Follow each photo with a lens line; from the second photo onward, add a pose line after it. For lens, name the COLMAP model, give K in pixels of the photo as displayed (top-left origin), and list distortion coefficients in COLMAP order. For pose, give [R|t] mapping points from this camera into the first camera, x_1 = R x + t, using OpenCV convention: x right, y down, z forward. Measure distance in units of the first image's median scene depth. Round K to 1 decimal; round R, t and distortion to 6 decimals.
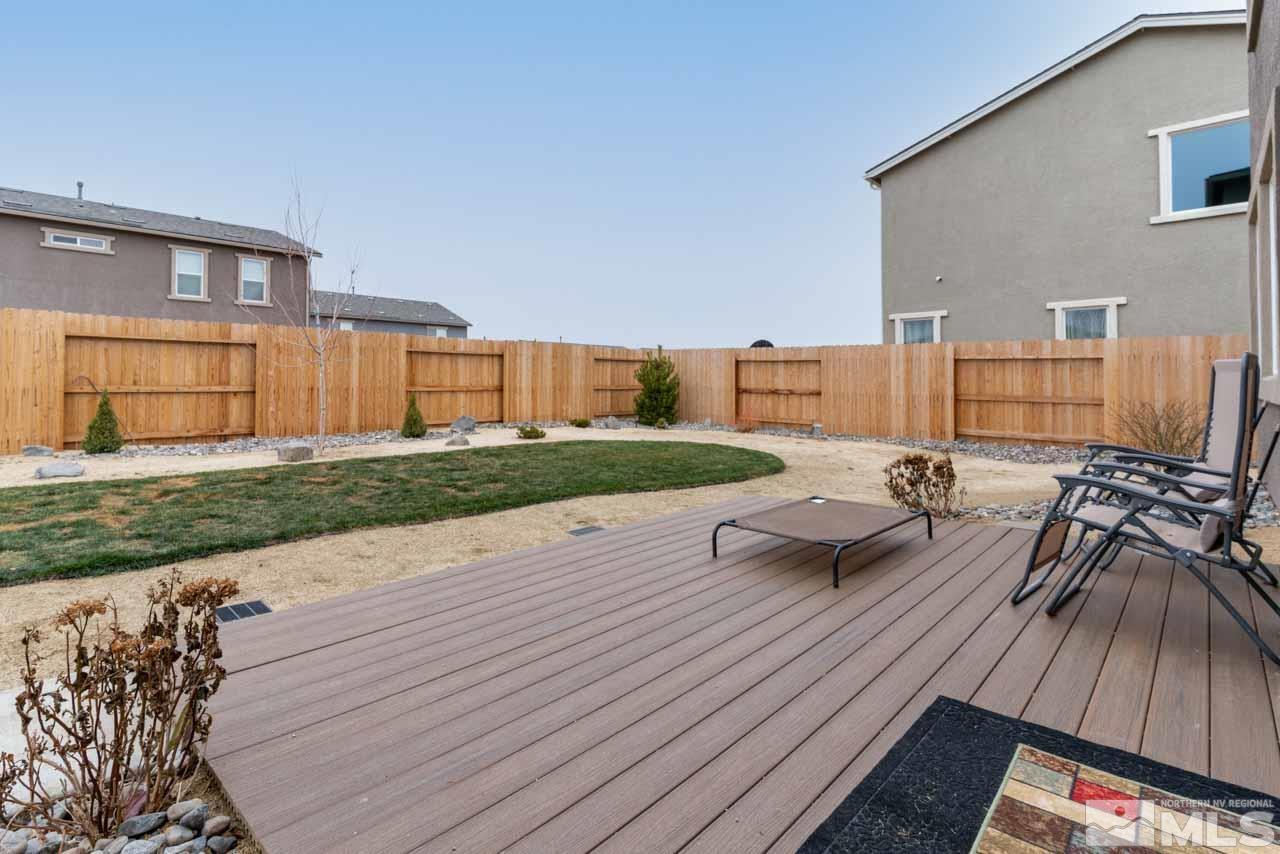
lens RADIAL K [[608.4, 0, 639.2], [0, 608.4, 428.3], [0, 0, 1]] dist [-0.002062, 0.001827]
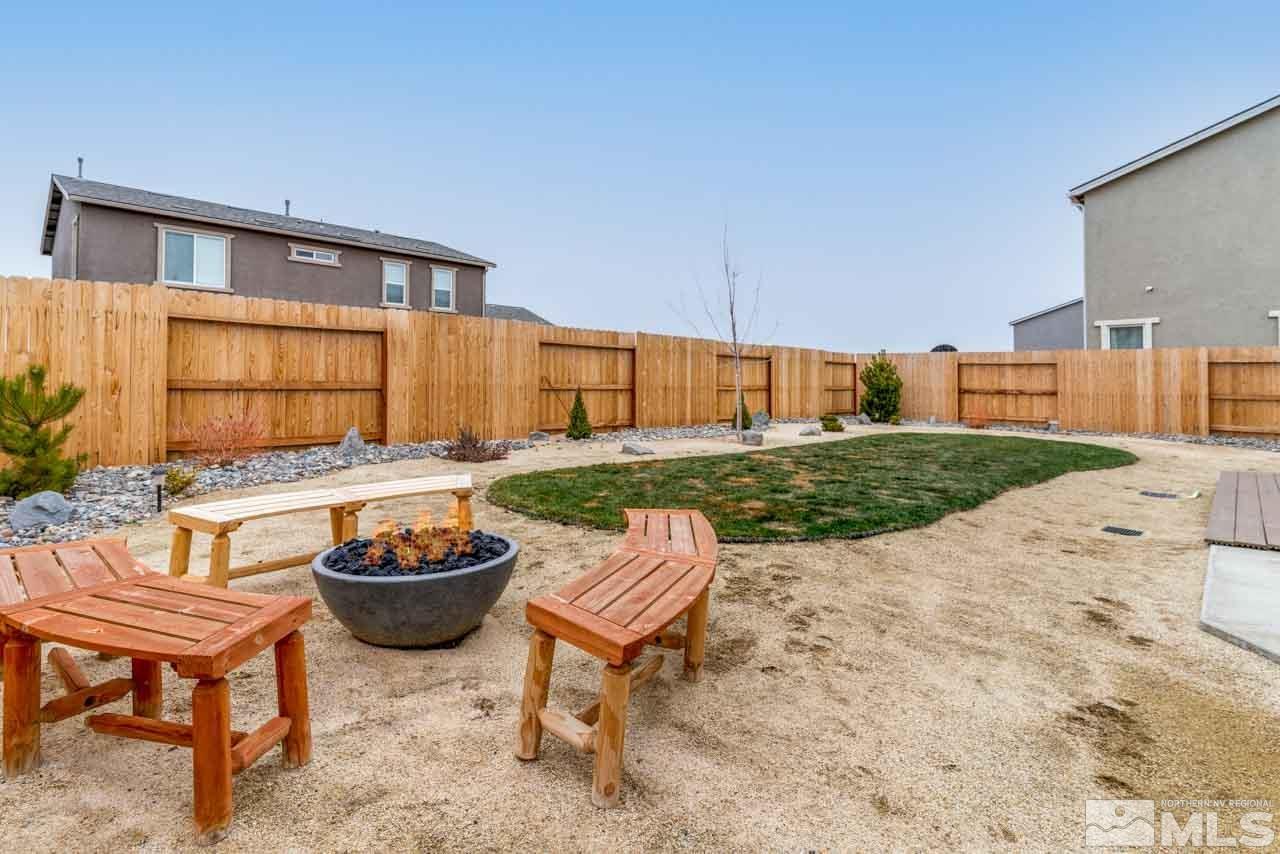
lens RADIAL K [[608.4, 0, 640.7], [0, 608.4, 422.3], [0, 0, 1]] dist [-0.002062, 0.001827]
pose [[0.999685, 0.003786, -0.024808, -0.410272], [-0.004177, 0.999868, -0.015724, 0.014829], [0.024746, 0.015823, 0.999569, -0.115158]]
